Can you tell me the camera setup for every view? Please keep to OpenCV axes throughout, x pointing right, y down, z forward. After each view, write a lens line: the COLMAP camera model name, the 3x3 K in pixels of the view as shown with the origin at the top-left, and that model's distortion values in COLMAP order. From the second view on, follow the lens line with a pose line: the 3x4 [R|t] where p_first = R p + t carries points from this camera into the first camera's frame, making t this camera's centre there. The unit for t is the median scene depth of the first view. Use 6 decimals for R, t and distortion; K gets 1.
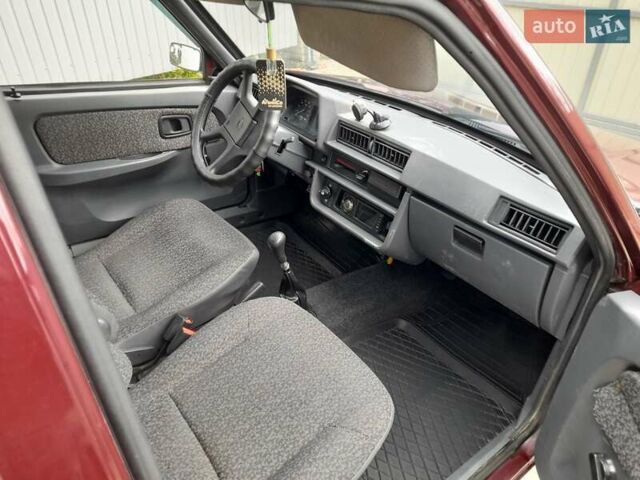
lens RADIAL K [[465.3, 0, 316.0], [0, 465.3, 243.2], [0, 0, 1]] dist [0.038153, -0.026423]
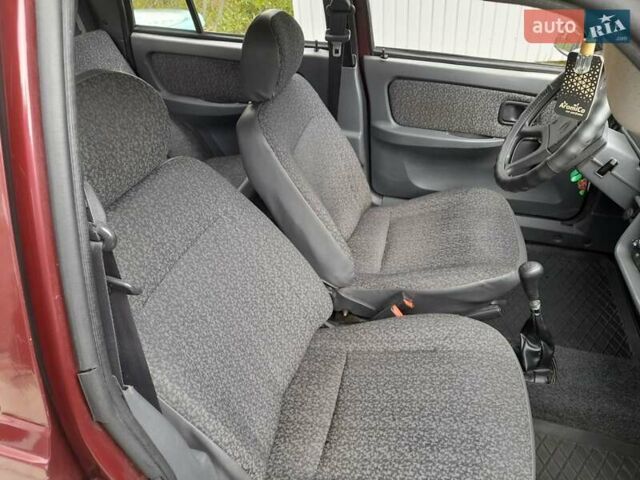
lens RADIAL K [[465.3, 0, 318.3], [0, 465.3, 238.3], [0, 0, 1]] dist [0.038153, -0.026423]
pose [[0.628373, 0.403301, -0.665204, 0.184377], [-0.377589, 0.905752, 0.192458, -0.067861], [0.680128, 0.130238, 0.721432, 0.120676]]
